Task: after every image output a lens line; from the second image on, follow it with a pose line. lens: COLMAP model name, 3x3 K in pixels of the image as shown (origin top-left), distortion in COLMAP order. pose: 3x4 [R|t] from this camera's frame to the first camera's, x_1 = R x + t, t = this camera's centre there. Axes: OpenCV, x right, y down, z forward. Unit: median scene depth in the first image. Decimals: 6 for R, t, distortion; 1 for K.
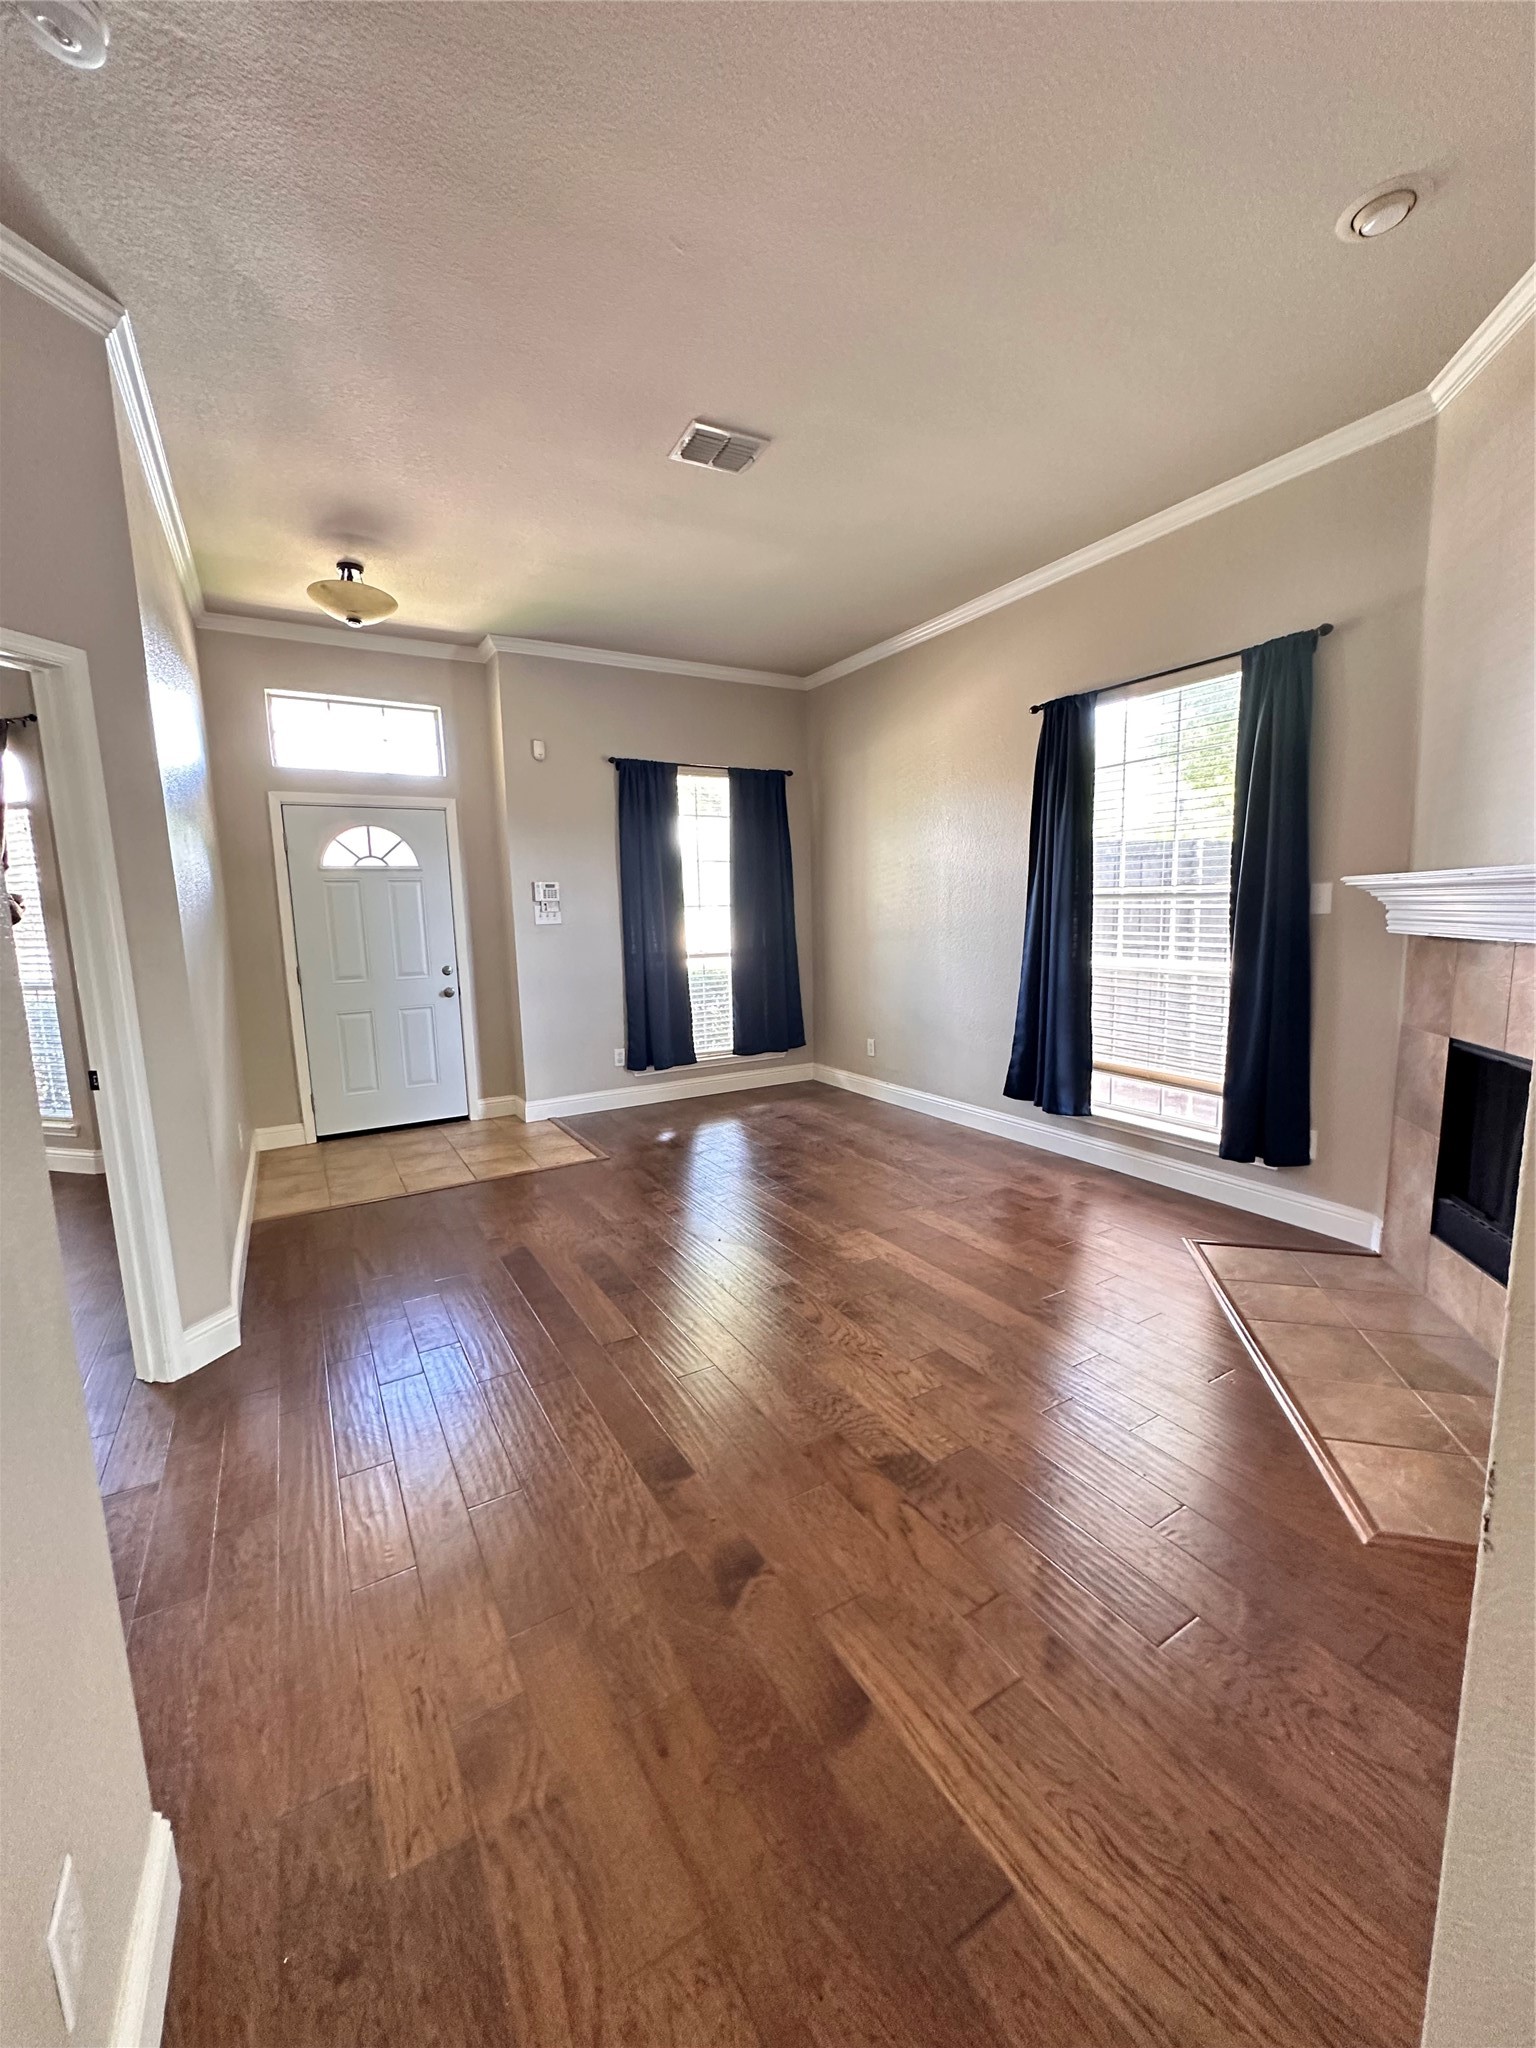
lens RADIAL K [[816.9, 0, 768.0], [0, 816.9, 1024.0], [0, 0, 1]] dist [-0.000063, 0.000041]
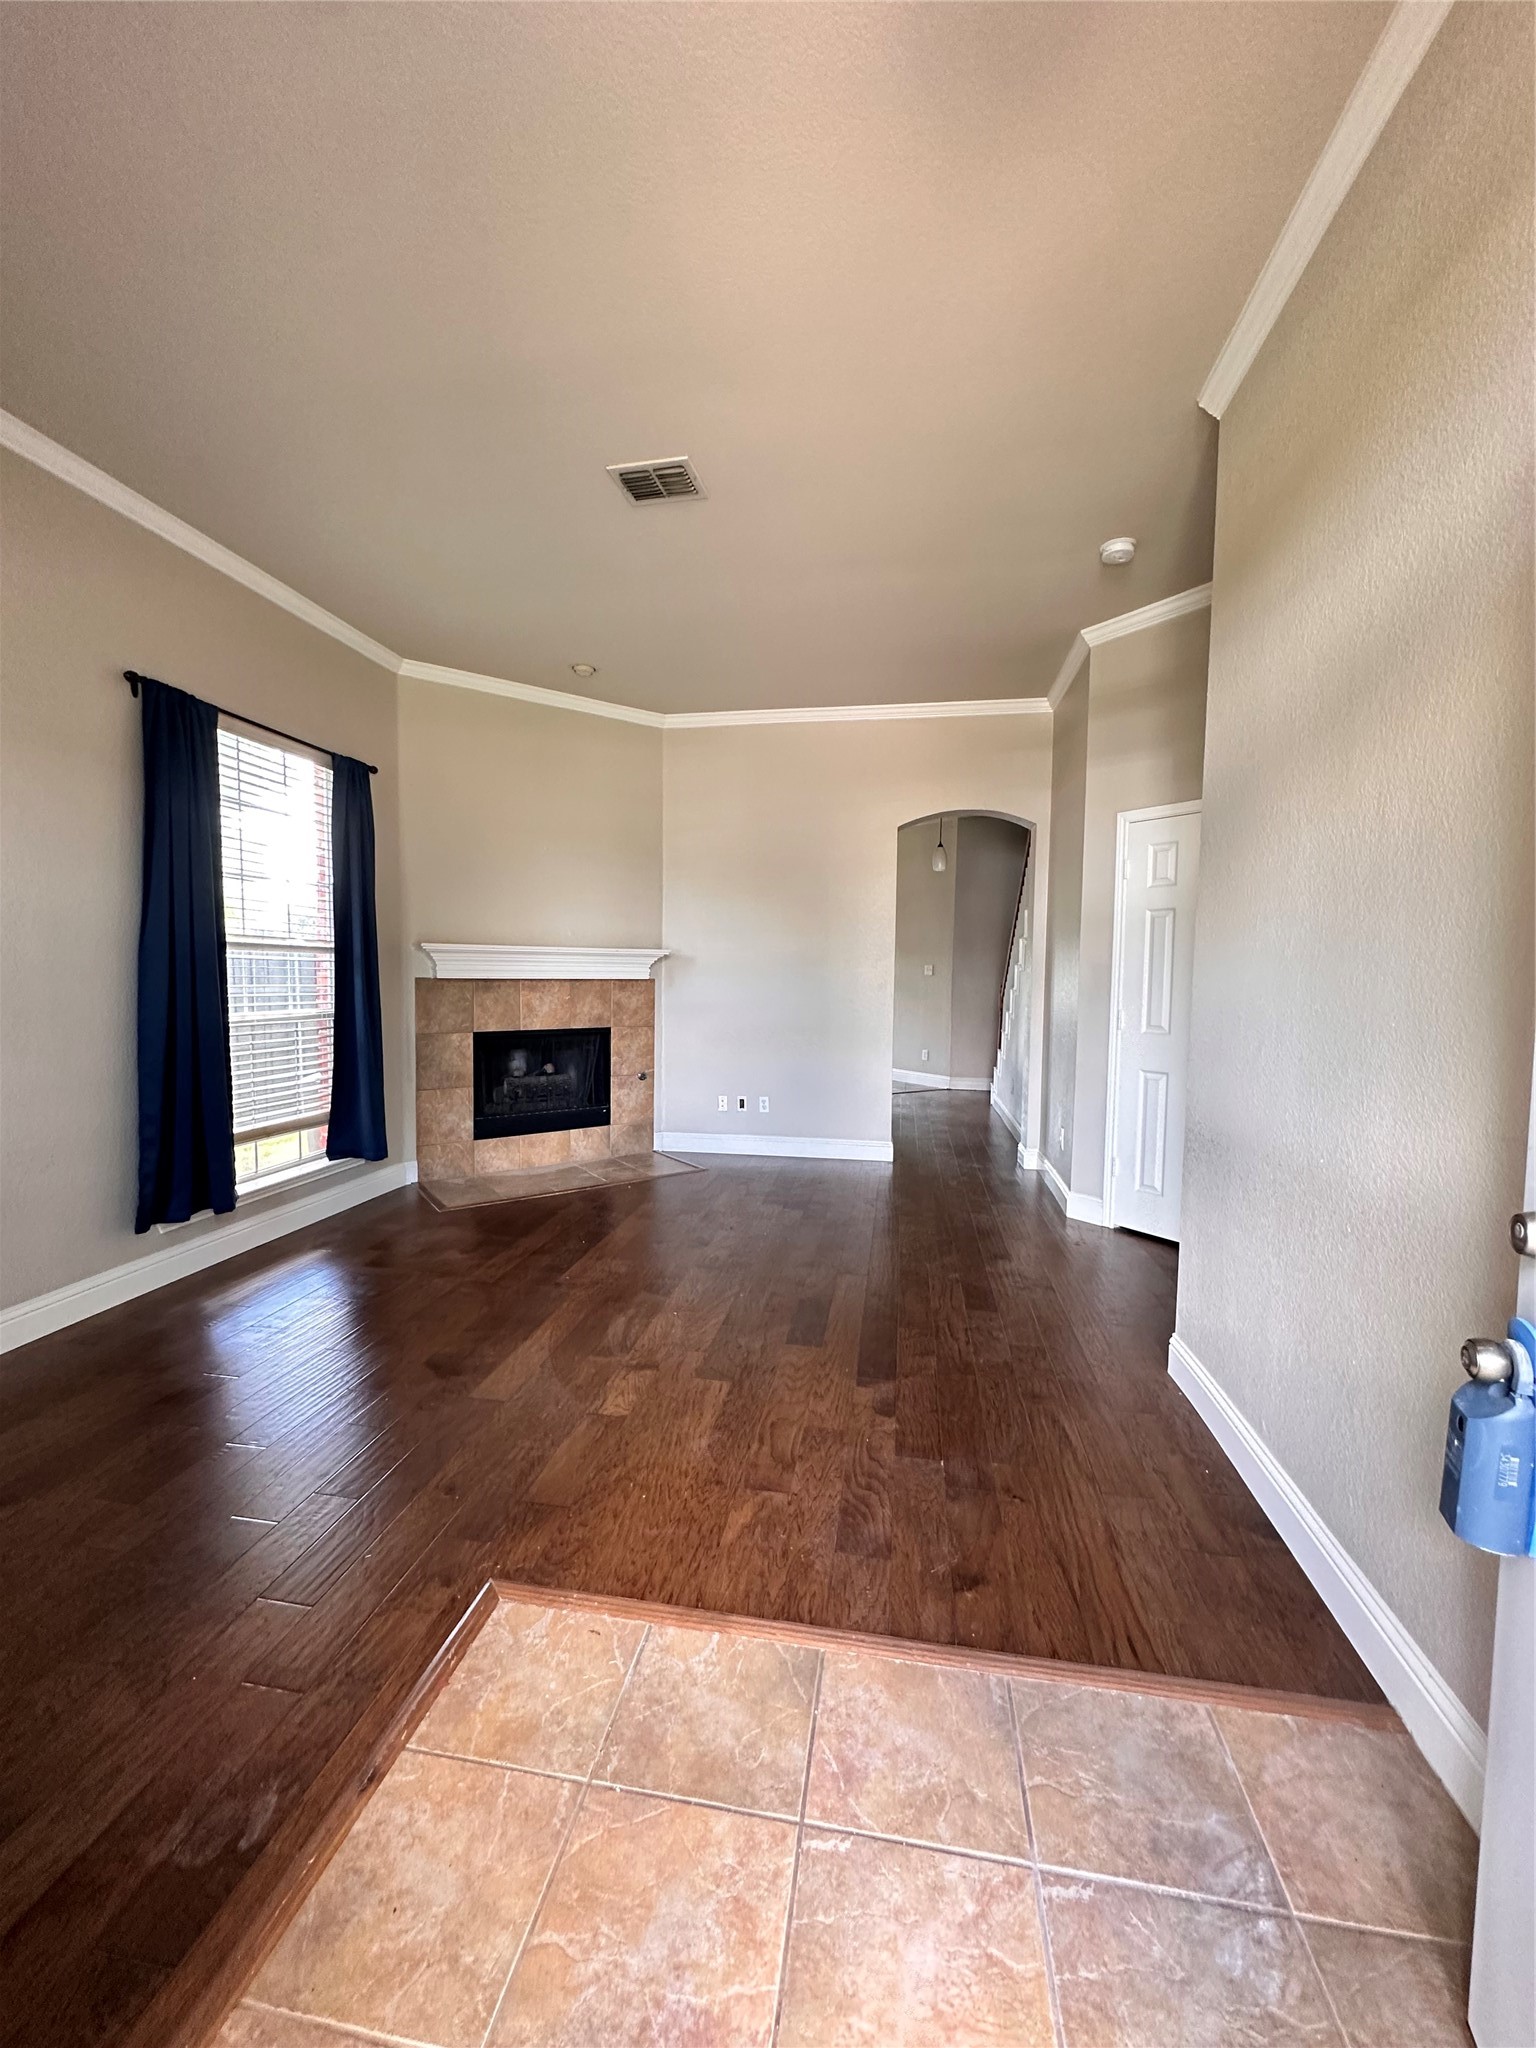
lens RADIAL K [[816.9, 0, 768.0], [0, 816.9, 1024.0], [0, 0, 1]] dist [-0.000063, 0.000041]
pose [[-0.764196, -0.027172, 0.644412, -0.638071], [0.097164, 0.982860, 0.156668, -0.163484], [-0.637624, 0.182339, -0.748458, 1.388722]]
